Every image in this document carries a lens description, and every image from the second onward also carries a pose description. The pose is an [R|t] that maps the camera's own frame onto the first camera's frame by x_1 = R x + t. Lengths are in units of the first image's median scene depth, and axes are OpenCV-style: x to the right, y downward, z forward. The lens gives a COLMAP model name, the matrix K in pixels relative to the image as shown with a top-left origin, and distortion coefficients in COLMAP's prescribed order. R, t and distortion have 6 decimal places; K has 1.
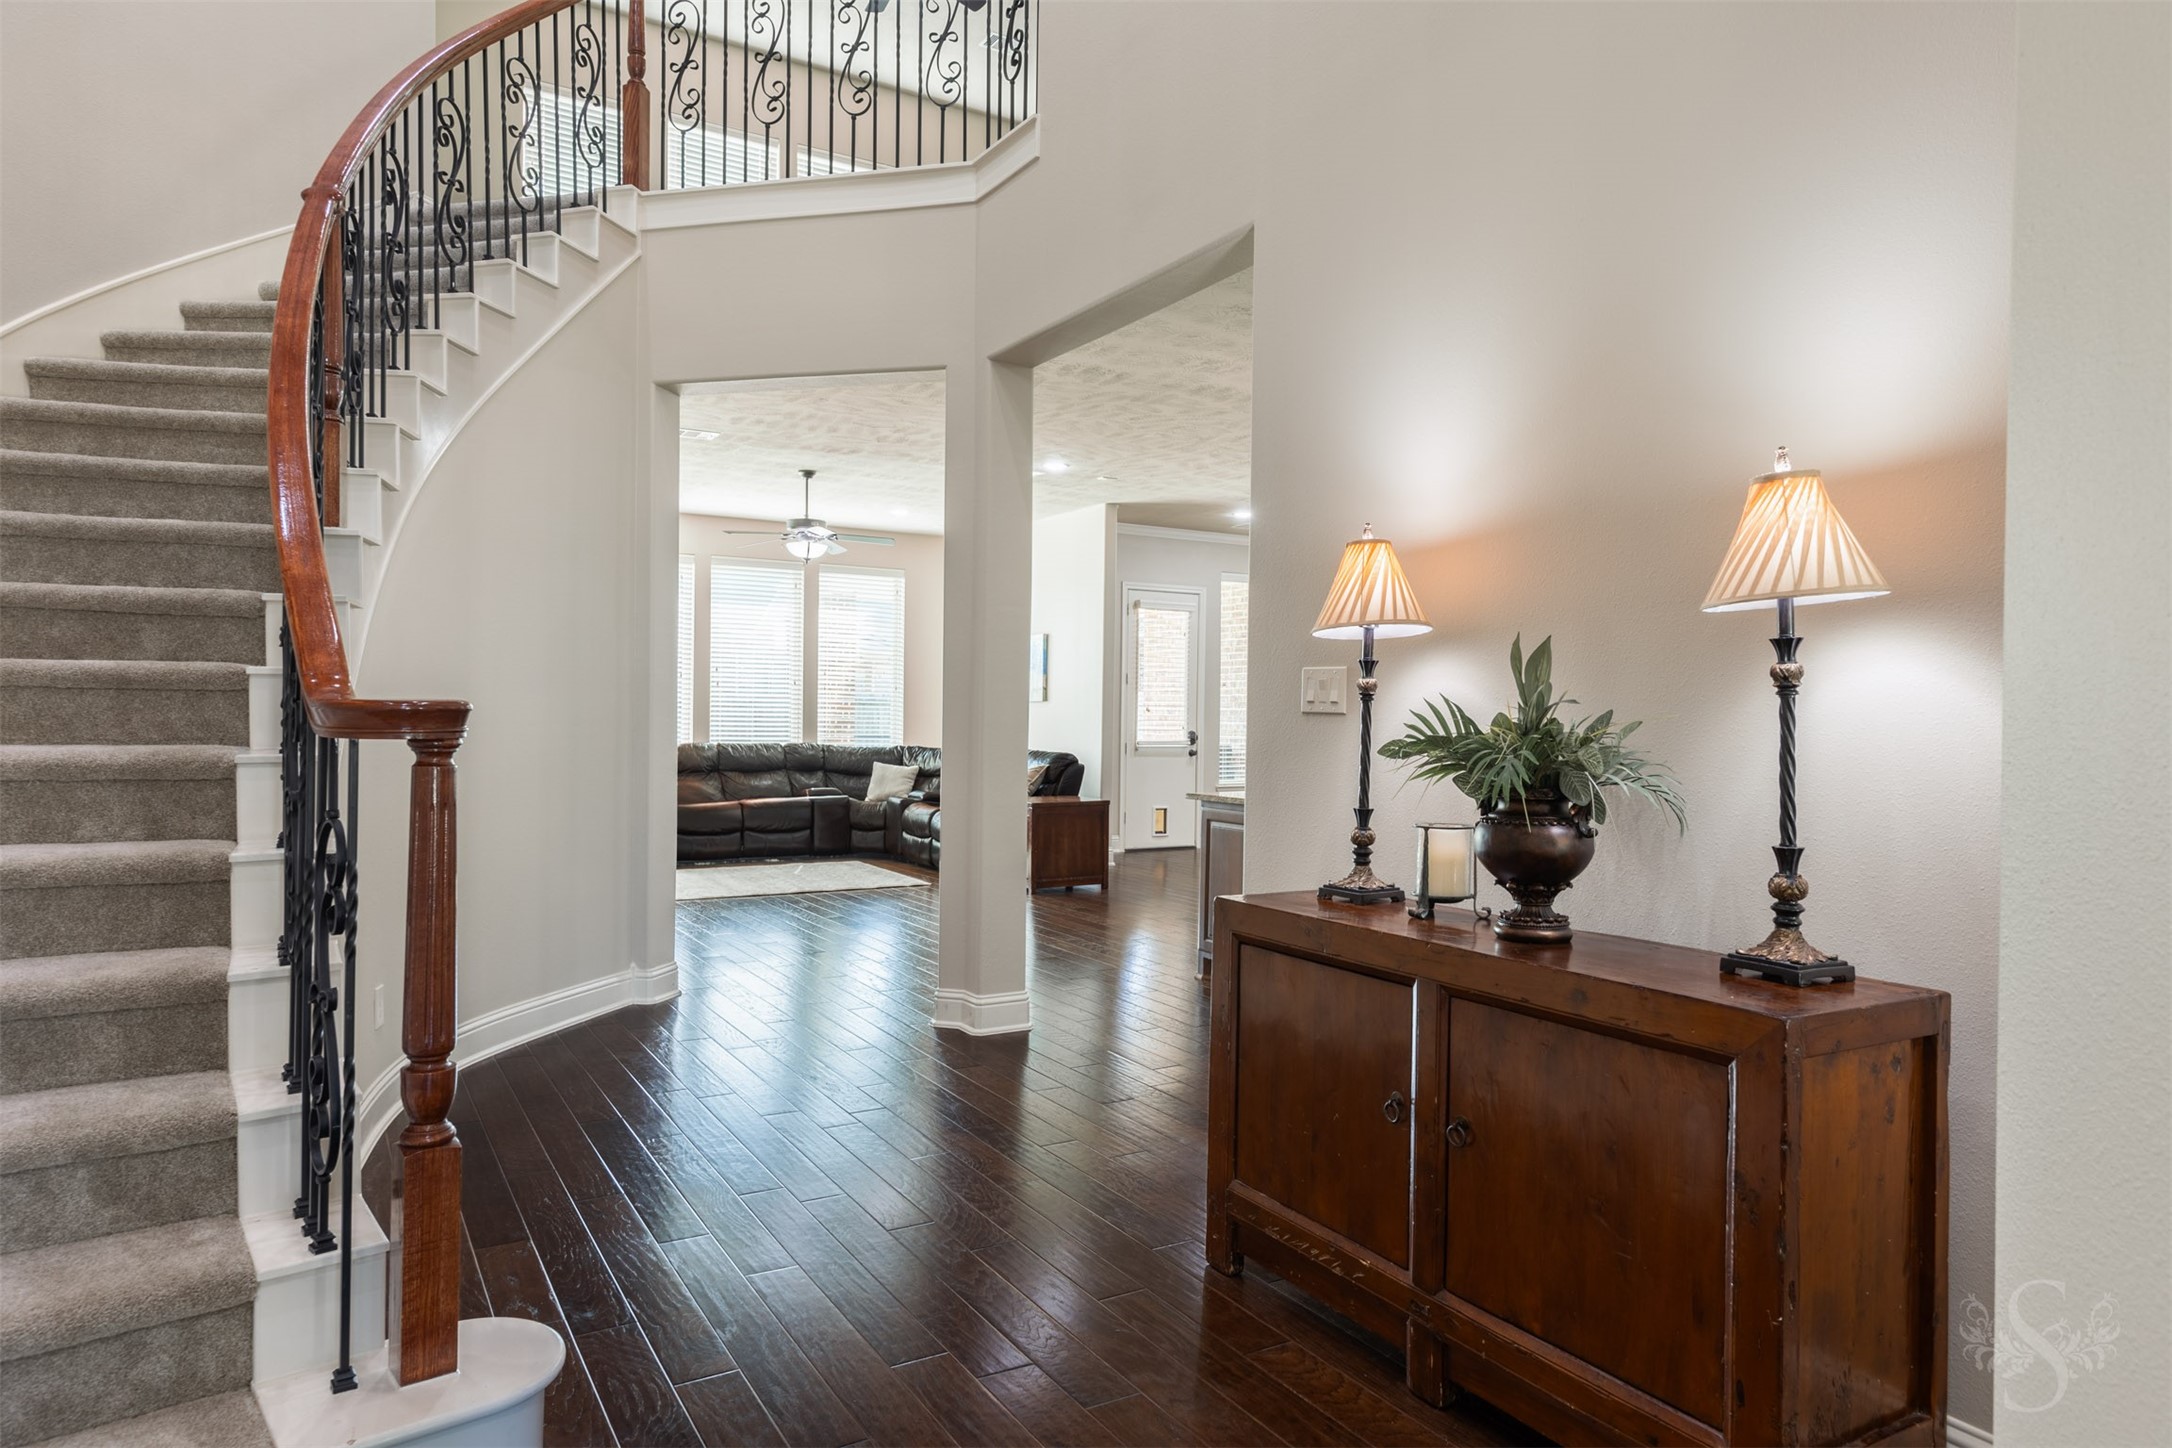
lens RADIAL K [[1333.0, 0, 1095.8], [0, 1333.0, 721.5], [0, 0, 1]] dist [0.008759, -0.003378]
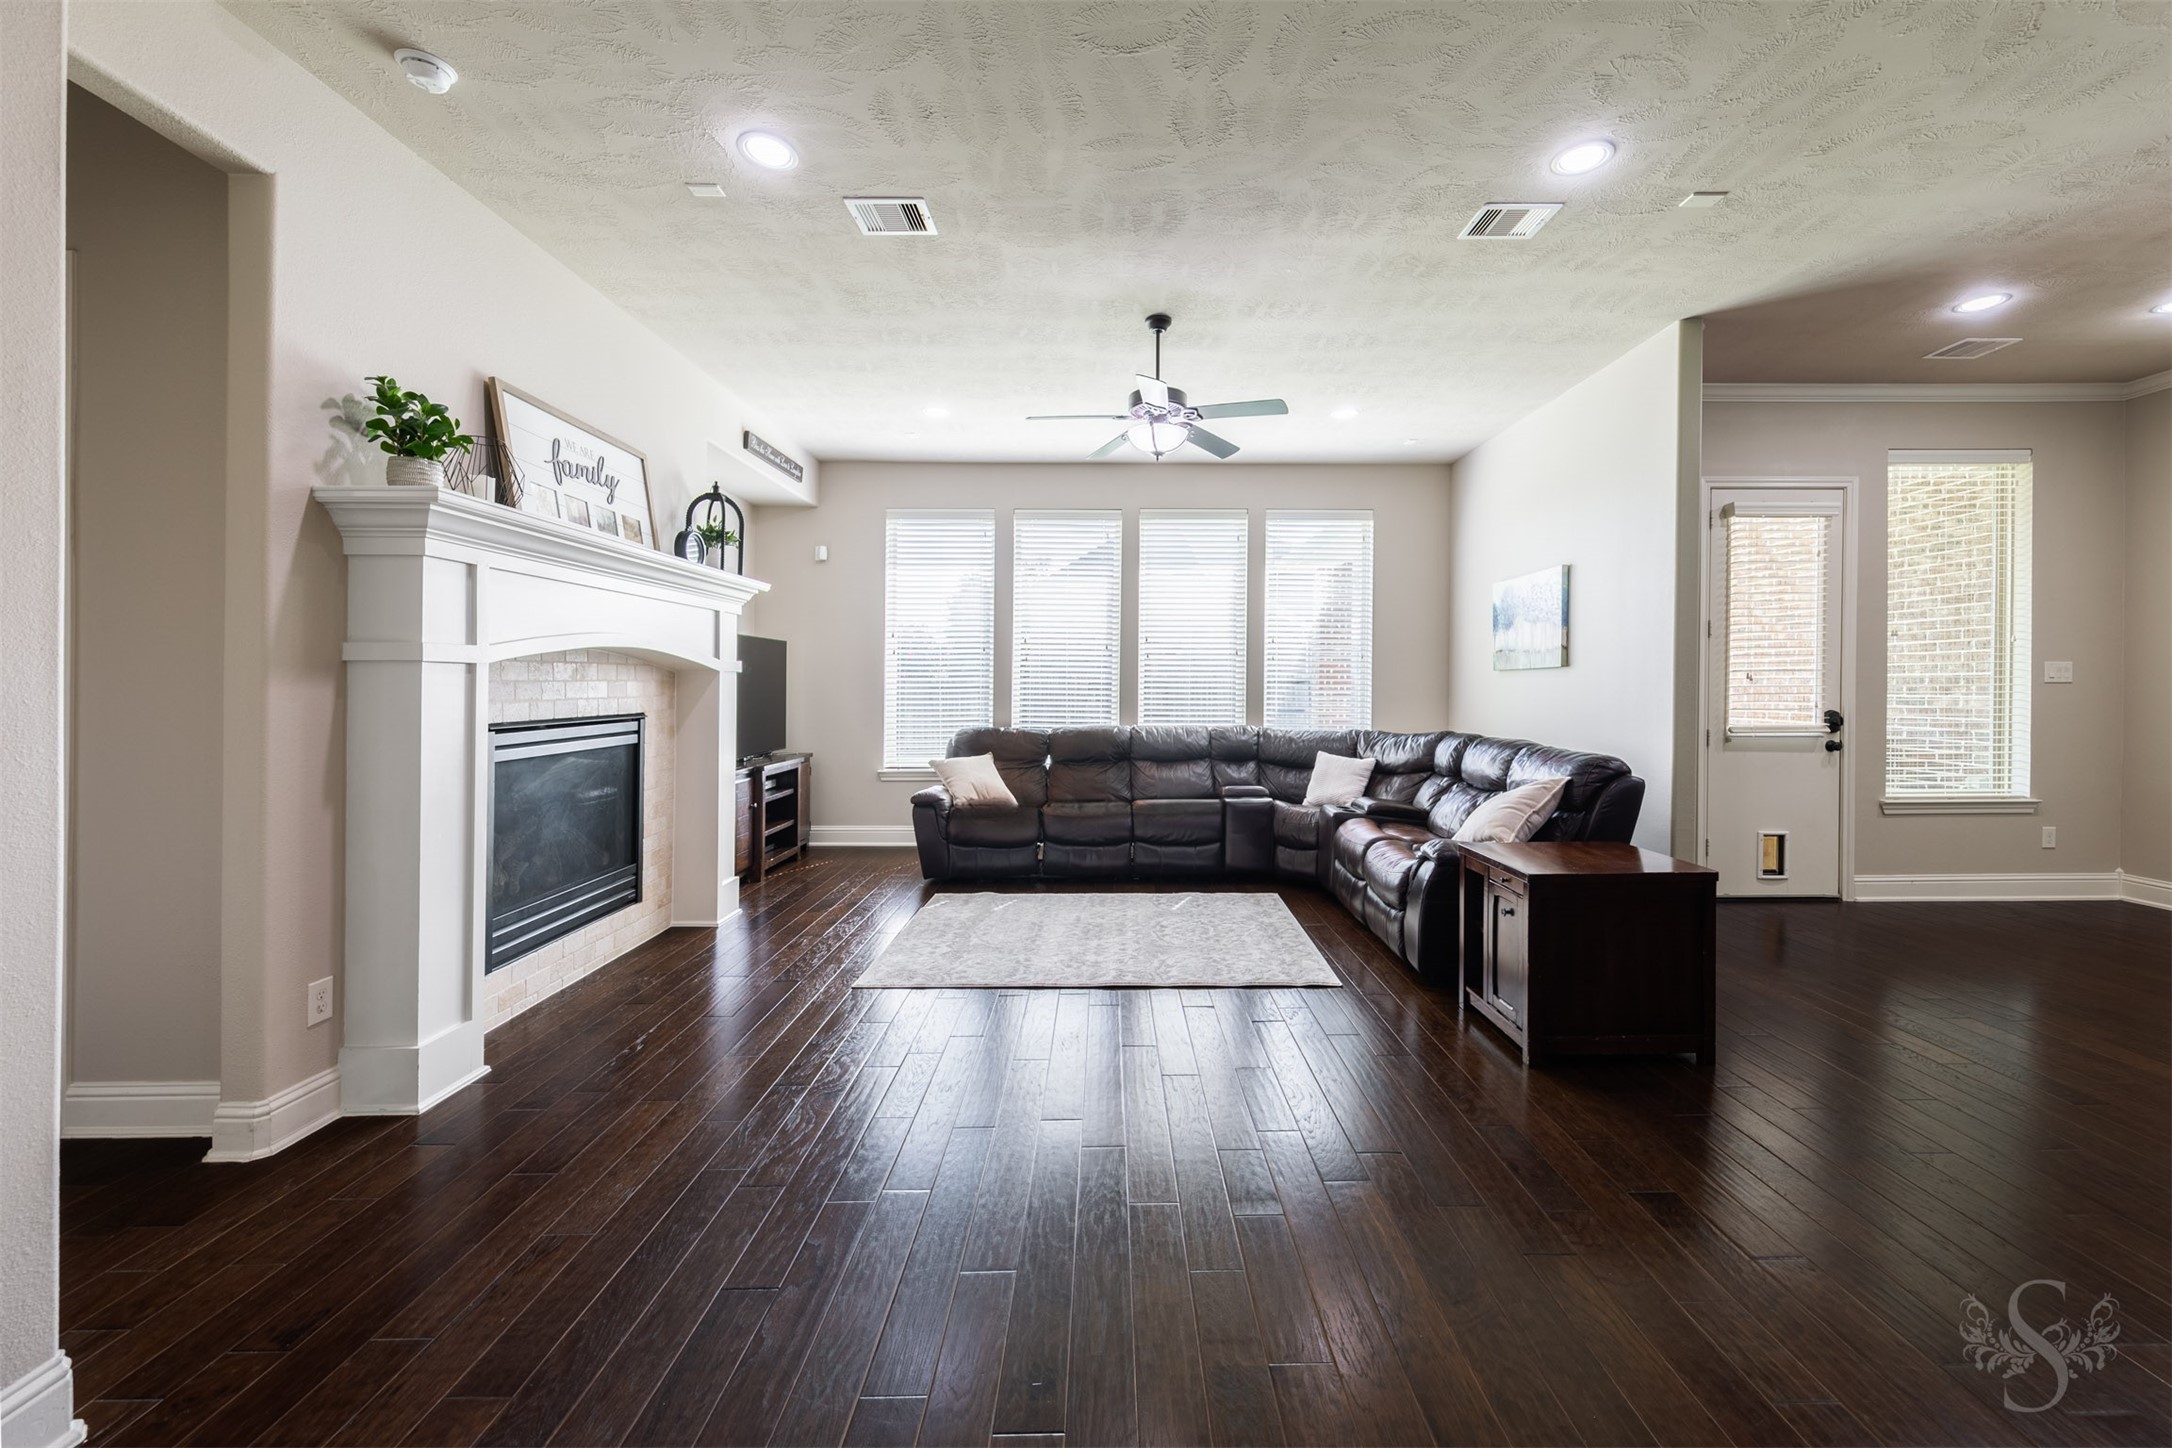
lens RADIAL K [[935.8, 0, 1110.3], [0, 935.8, 701.4], [0, 0, 1]] dist [0.013215, 0.000730]
pose [[0.879034, -0.005371, -0.476728, -0.031461], [0.008262, 0.999958, 0.003968, -0.003984], [0.476687, -0.007427, 0.879042, 1.040568]]
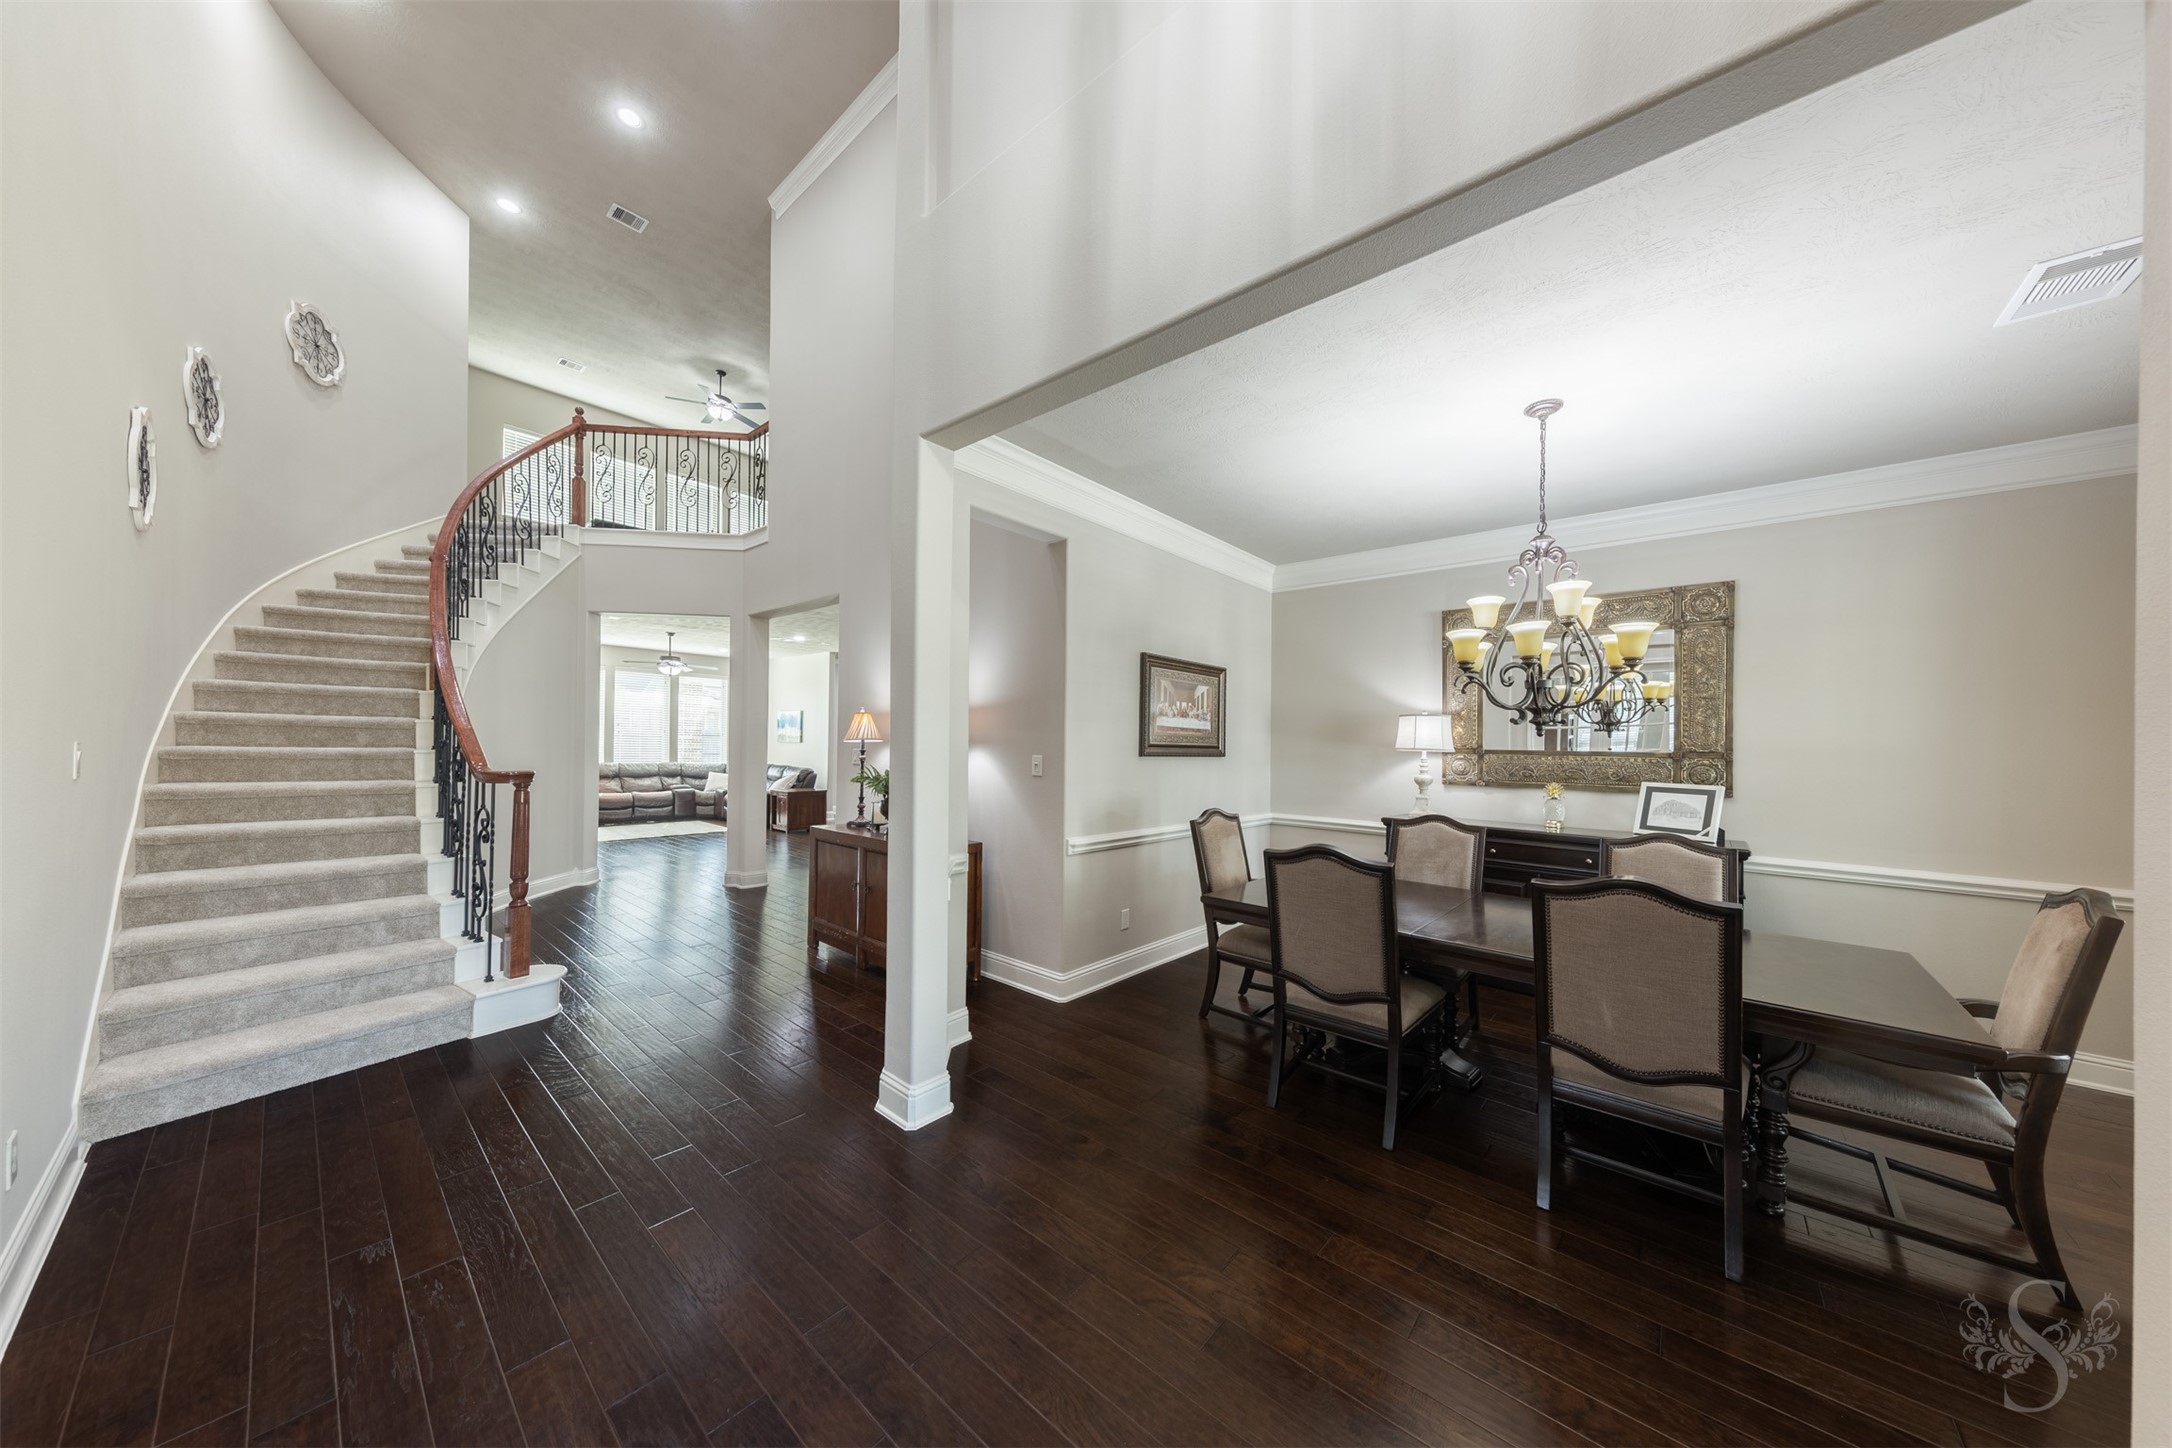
lens RADIAL K [[687.0, 0, 1092.2], [0, 687.0, 752.2], [0, 0, 1]] dist [0.001677, 0.000233]
pose [[0.946603, 0.005360, 0.322357, 0.102251], [-0.009022, 0.999911, 0.009865, -0.032714], [-0.322276, -0.012247, 0.946567, -0.375883]]
